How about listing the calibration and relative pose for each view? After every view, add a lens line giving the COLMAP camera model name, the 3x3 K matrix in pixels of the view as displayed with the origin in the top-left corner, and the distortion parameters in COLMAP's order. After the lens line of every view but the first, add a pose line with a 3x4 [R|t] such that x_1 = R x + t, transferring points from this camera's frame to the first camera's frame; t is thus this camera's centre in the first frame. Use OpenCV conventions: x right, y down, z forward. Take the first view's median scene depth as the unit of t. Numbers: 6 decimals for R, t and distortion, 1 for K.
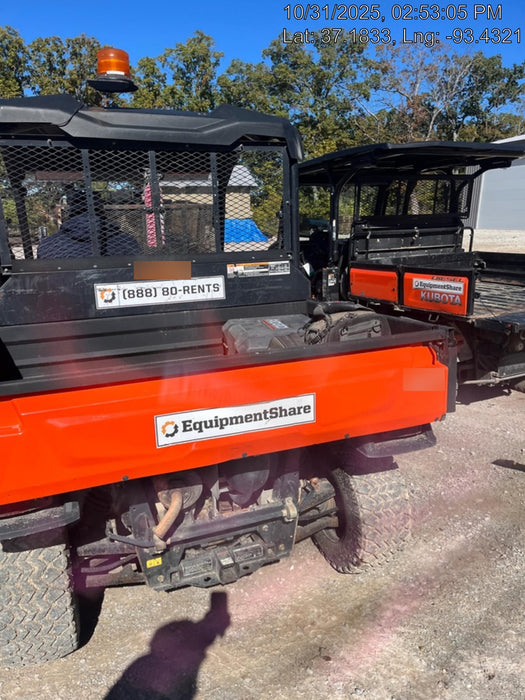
lens RADIAL K [[538.4, 0, 260.9], [0, 538.4, 354.4], [0, 0, 1]] dist [0.082862, -0.122651]
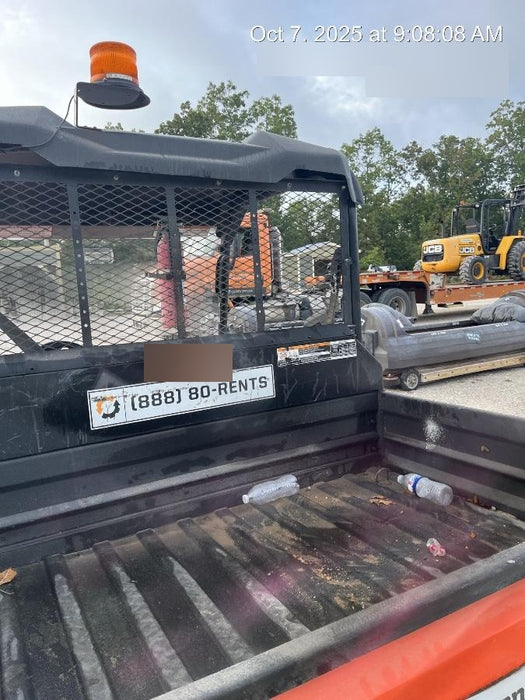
lens RADIAL K [[532.1, 0, 262.5], [0, 532.1, 350.0], [0, 0, 1]] dist [0.064550, -0.107550]
pose [[0.990561, -0.039418, 0.131281, -0.176757], [0.054487, 0.992072, -0.113246, -0.090778], [-0.125776, 0.119330, 0.984856, 0.339263]]
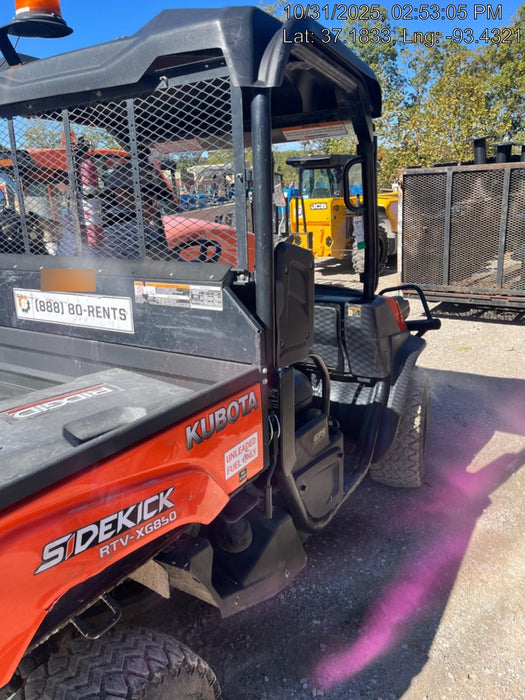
lens RADIAL K [[542.0, 0, 258.6], [0, 542.0, 342.5], [0, 0, 1]] dist [0.069900, -0.104101]
pose [[0.588409, 0.212691, -0.780088, 0.542531], [-0.170425, 0.975732, 0.137484, -0.215025], [0.790399, 0.052049, 0.610377, 0.757767]]
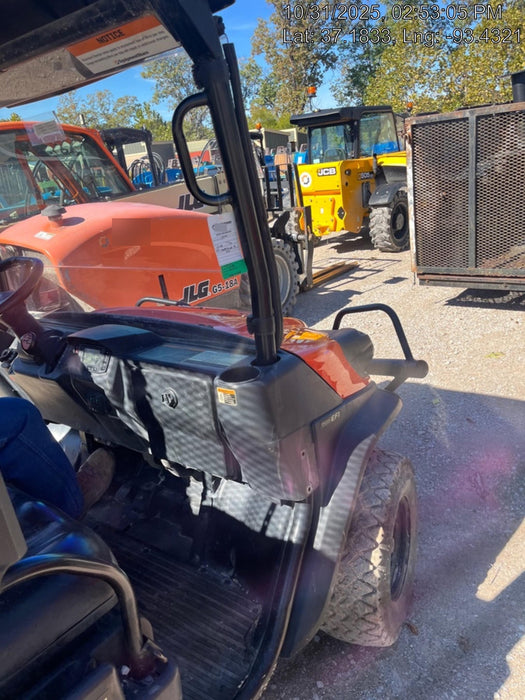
lens RADIAL K [[532.1, 0, 262.5], [0, 532.1, 350.0], [0, 0, 1]] dist [0.064550, -0.107550]
pose [[0.526061, 0.246357, -0.813983, 0.304476], [-0.107247, 0.968700, 0.223872, -0.318130], [0.843657, -0.030474, 0.536017, 1.218084]]
